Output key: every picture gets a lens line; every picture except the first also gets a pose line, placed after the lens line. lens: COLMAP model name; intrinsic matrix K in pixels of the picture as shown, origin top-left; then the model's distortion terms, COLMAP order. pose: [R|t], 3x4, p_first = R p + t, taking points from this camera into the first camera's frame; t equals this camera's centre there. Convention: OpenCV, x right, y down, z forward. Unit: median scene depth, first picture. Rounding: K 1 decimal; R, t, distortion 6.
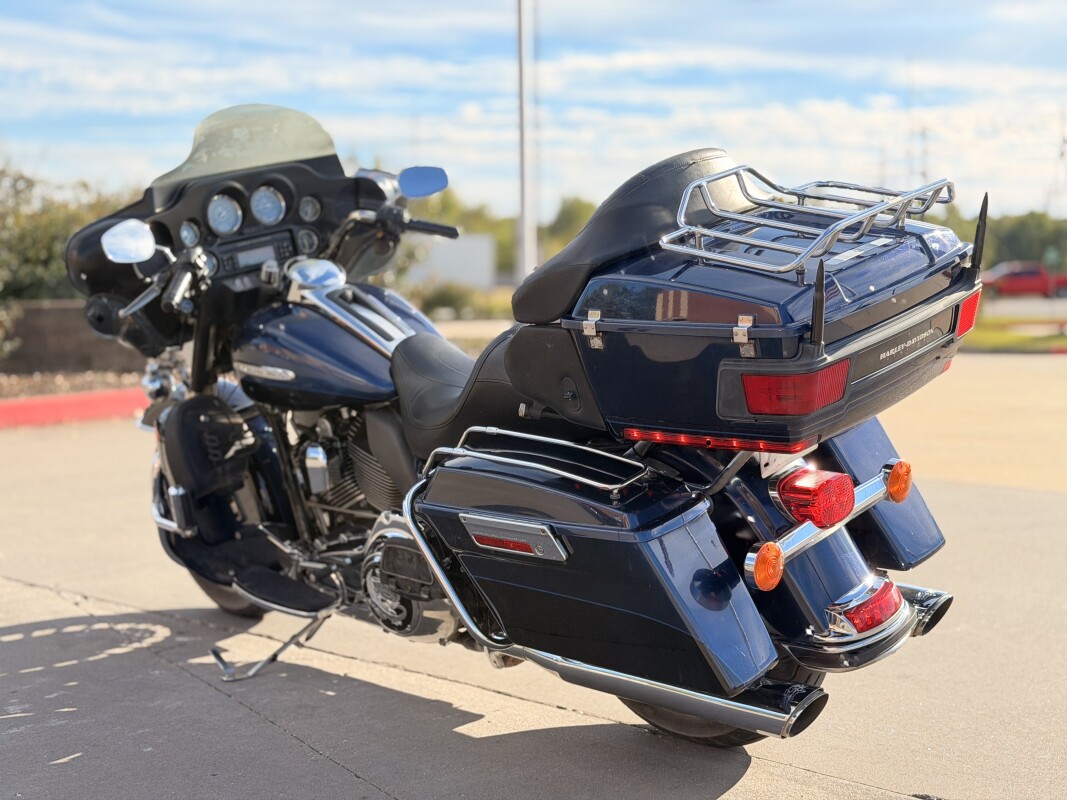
lens RADIAL K [[1485.3, 0, 533.5], [0, 1485.3, 400.0], [0, 0, 1]] dist [0.001086, -0.023471]
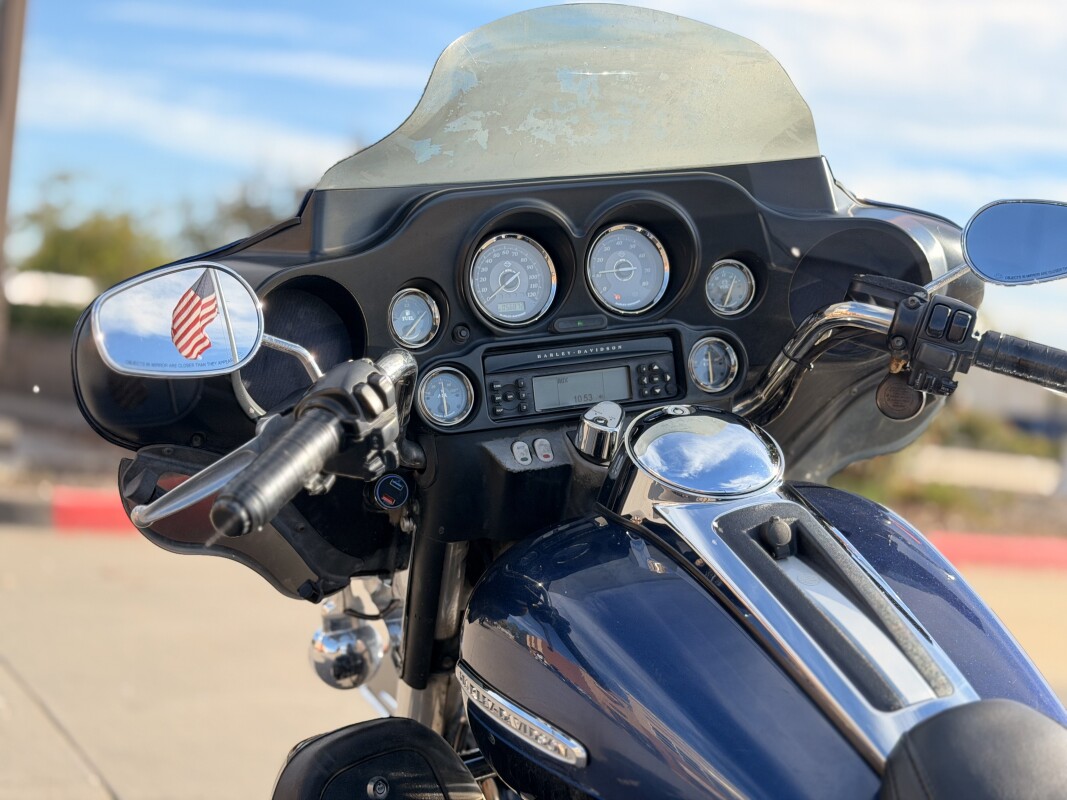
lens RADIAL K [[1493.7, 0, 533.5], [0, 1493.7, 400.0], [0, 0, 1]] dist [0.162887, -0.028347]
pose [[0.930719, 0.117848, -0.346228, -0.056824], [-0.138947, 0.989621, -0.036668, -0.077645], [0.338313, 0.082235, 0.937433, 0.618277]]
